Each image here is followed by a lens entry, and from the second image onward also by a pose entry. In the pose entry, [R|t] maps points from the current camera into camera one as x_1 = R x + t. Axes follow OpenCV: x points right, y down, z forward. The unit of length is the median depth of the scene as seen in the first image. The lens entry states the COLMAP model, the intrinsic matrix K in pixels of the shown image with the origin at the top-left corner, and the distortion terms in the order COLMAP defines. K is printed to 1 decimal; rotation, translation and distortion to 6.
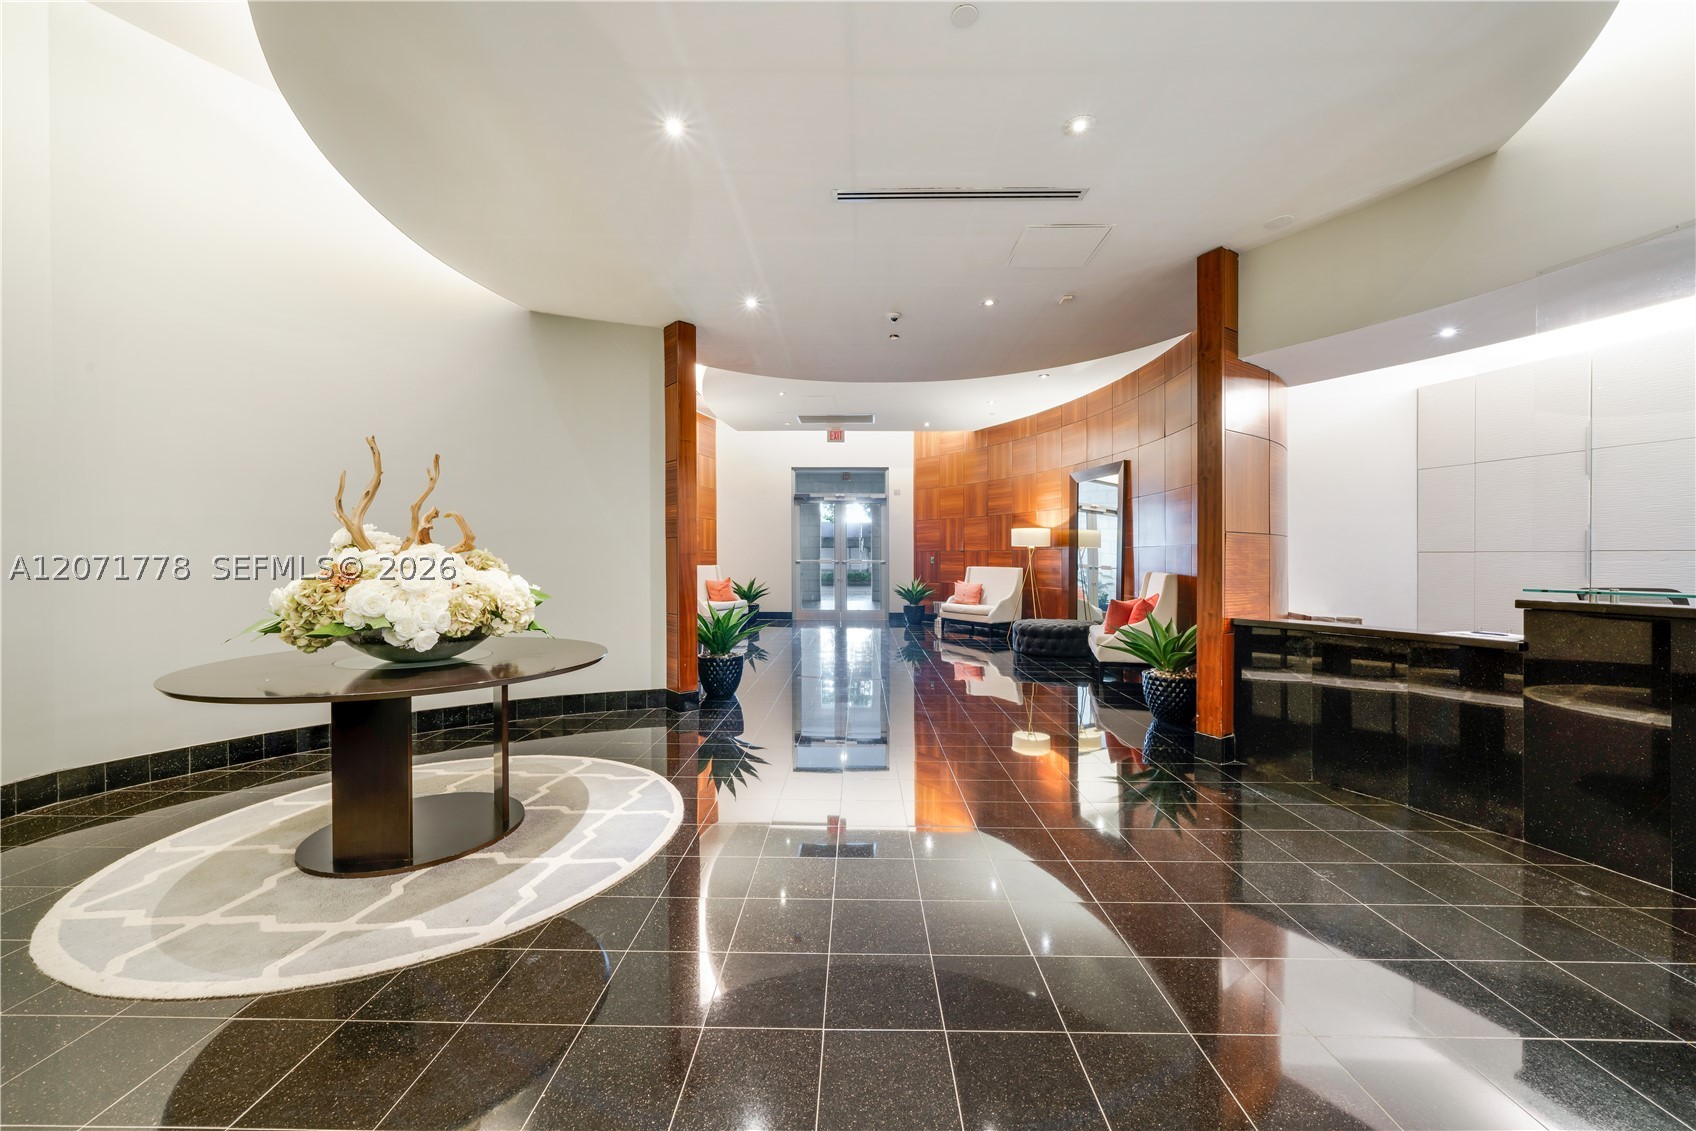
lens RADIAL K [[653.8, 0, 848.8], [0, 653.8, 524.6], [0, 0, 1]] dist [-0.003530, 0.001003]
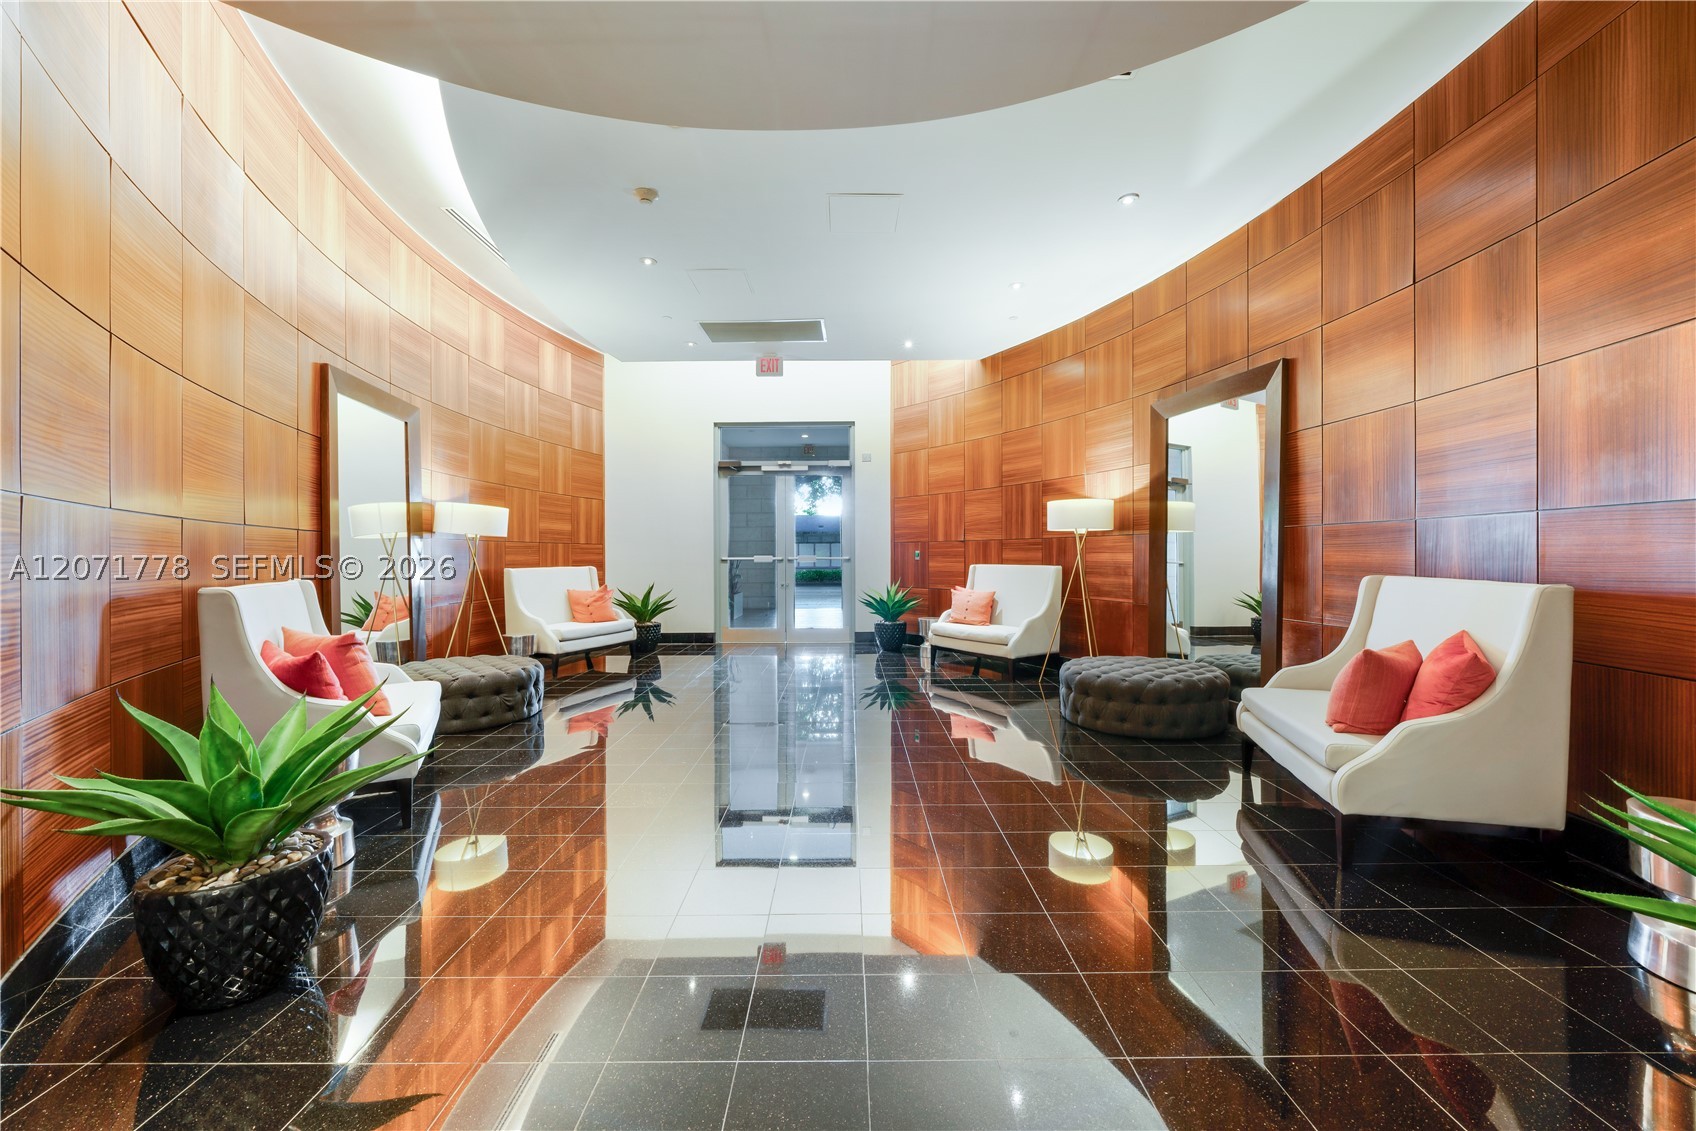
lens RADIAL K [[653.8, 0, 847.2], [0, 653.8, 563.6], [0, 0, 1]] dist [-0.003530, 0.001003]
pose [[0.999882, -0.007937, 0.013124, 0.049092], [0.007115, 0.998080, 0.061526, 0.021783], [-0.013587, -0.061425, 0.998019, 0.346445]]
